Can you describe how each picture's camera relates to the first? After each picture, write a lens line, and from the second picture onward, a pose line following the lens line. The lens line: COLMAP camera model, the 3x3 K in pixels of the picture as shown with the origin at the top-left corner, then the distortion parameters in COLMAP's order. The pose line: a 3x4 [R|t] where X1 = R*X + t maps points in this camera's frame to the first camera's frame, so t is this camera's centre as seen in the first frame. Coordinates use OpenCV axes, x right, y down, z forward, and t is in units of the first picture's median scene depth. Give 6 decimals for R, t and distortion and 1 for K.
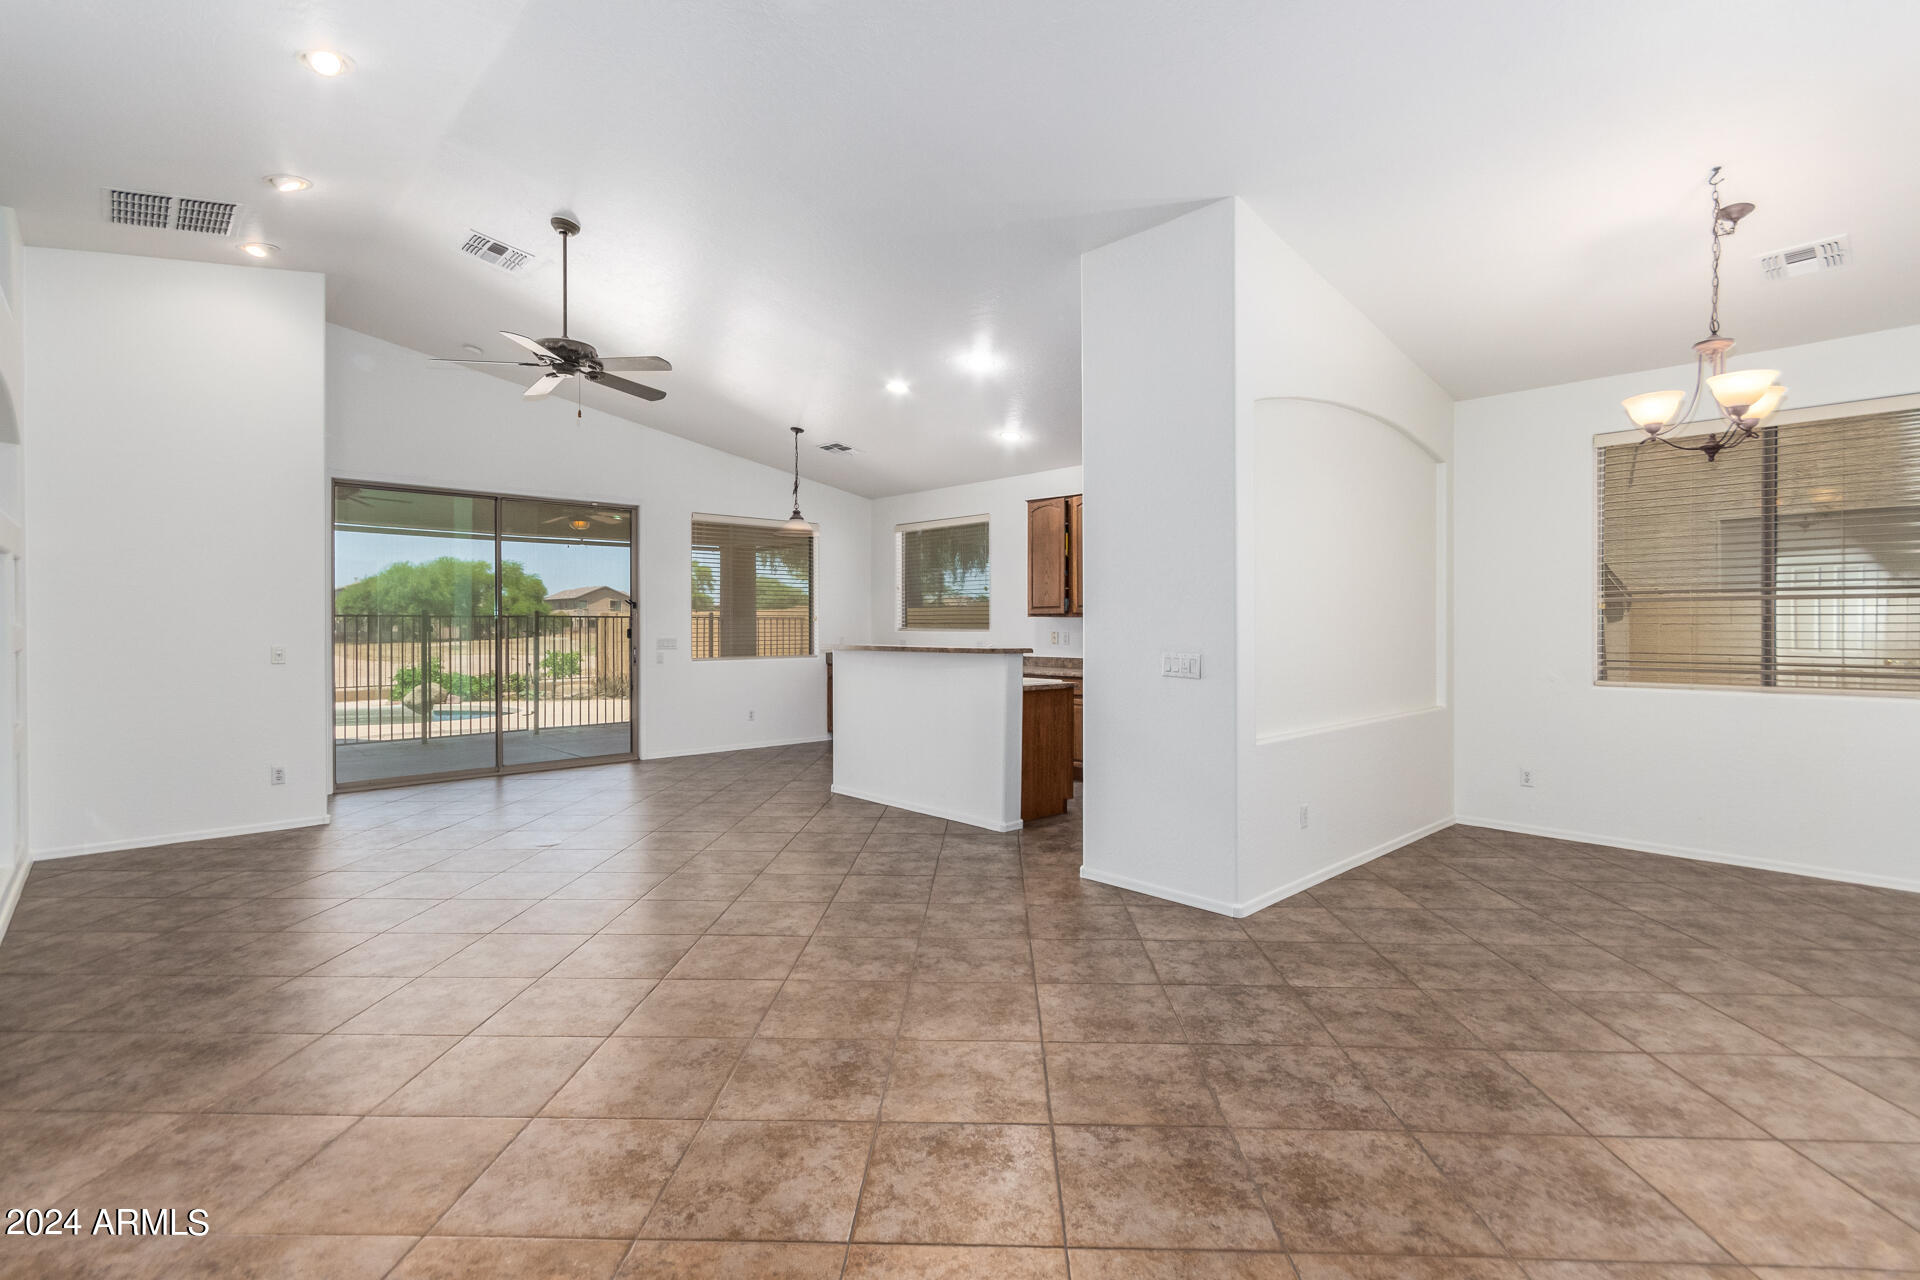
lens RADIAL K [[889.6, 0, 963.8], [0, 889.6, 634.0], [0, 0, 1]] dist [0.013103, -0.003864]
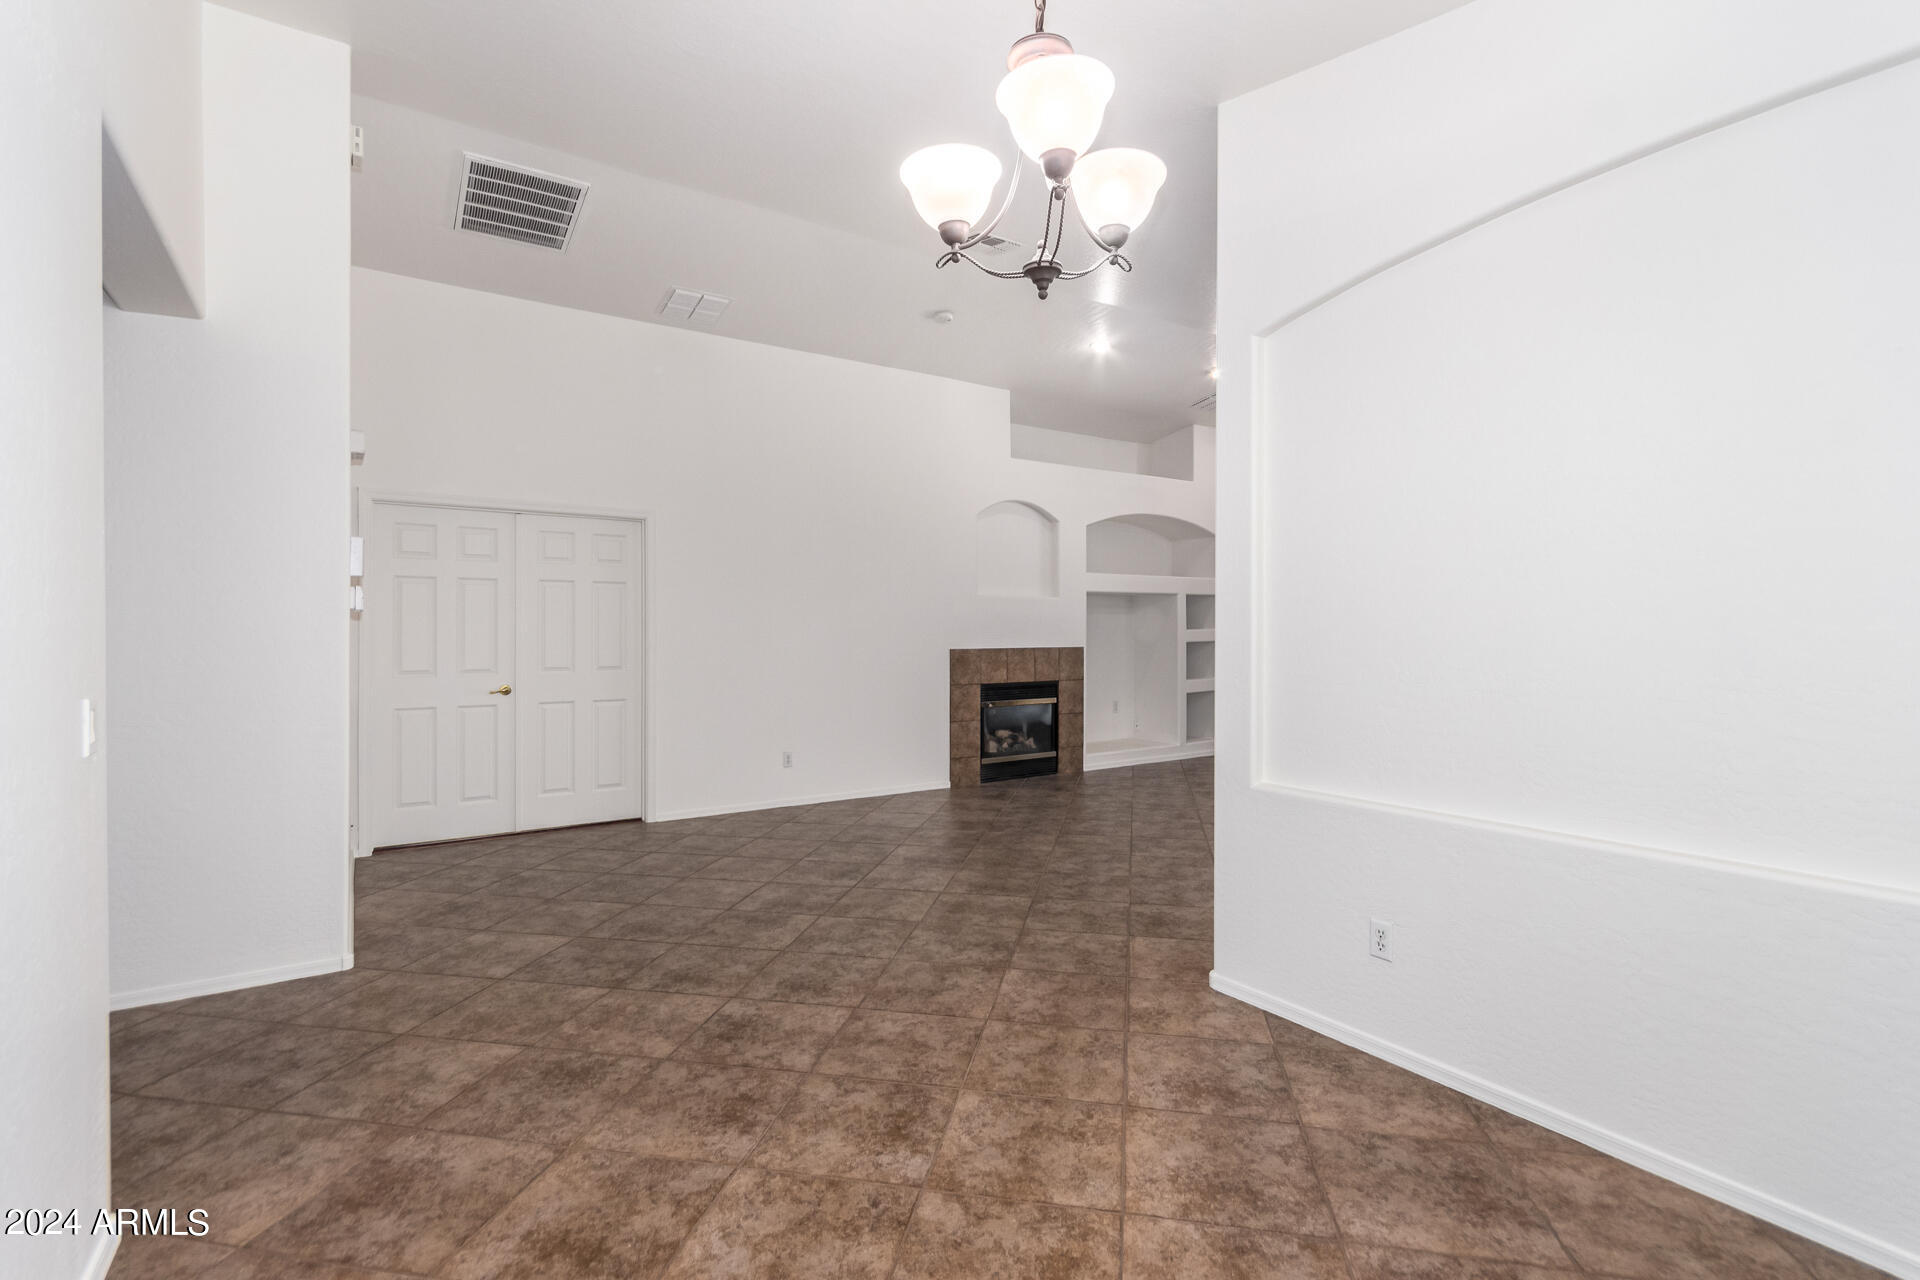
lens RADIAL K [[889.6, 0, 963.8], [0, 889.6, 634.0], [0, 0, 1]] dist [0.013103, -0.003864]
pose [[-0.154792, 0.007243, -0.987921, 1.127004], [-0.011617, 0.999891, 0.009151, -0.011360], [0.987879, 0.012893, -0.154691, 0.877329]]
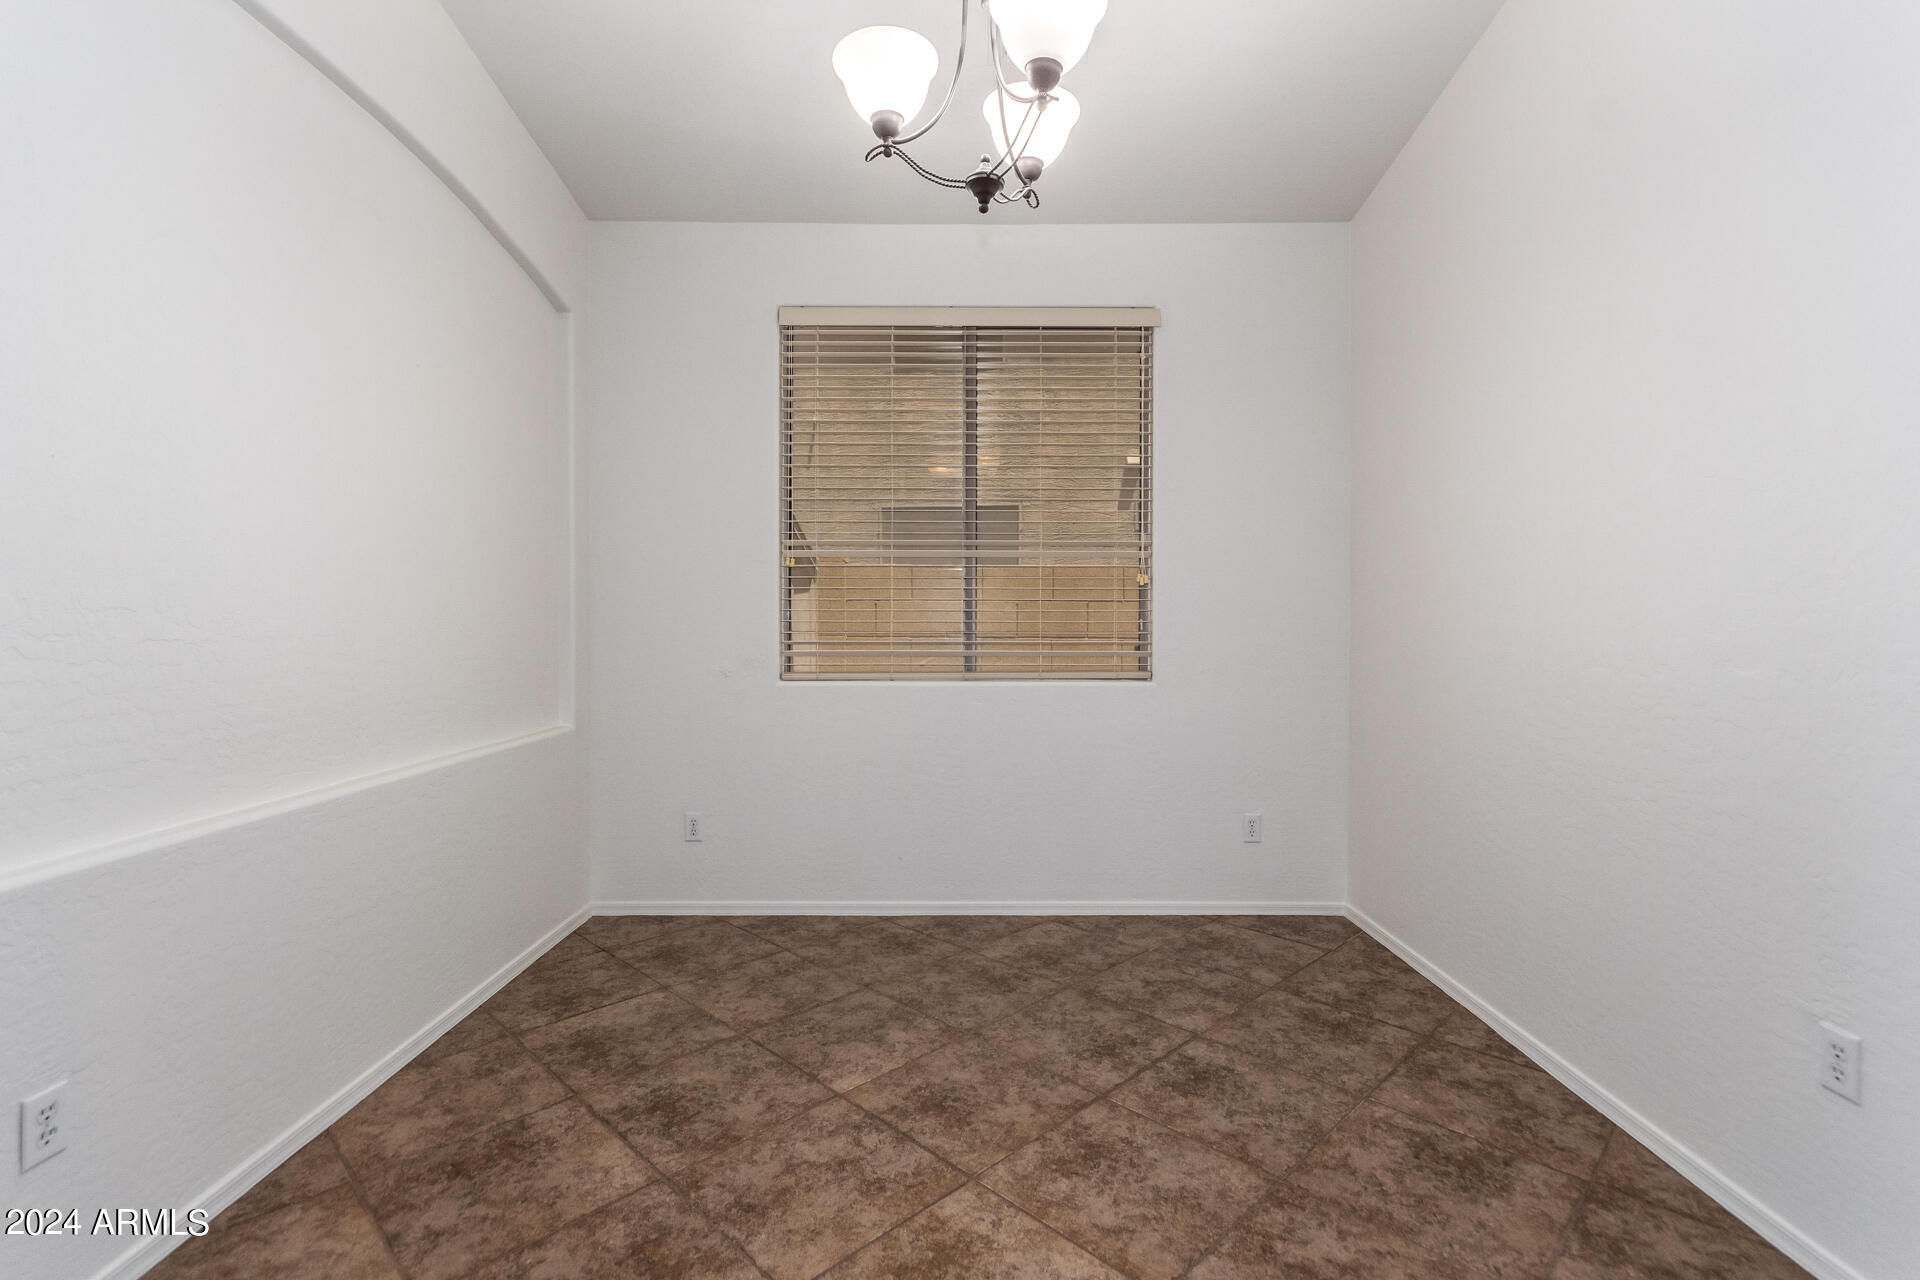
lens RADIAL K [[878.8, 0, 957.7], [0, 878.8, 588.7], [0, 0, 1]] dist [0.000950, -0.000097]
pose [[0.685170, 0.030625, 0.727739, 0.399290], [0.008357, 0.998719, -0.049897, 0.029419], [-0.728336, 0.040270, 0.684036, 0.571760]]
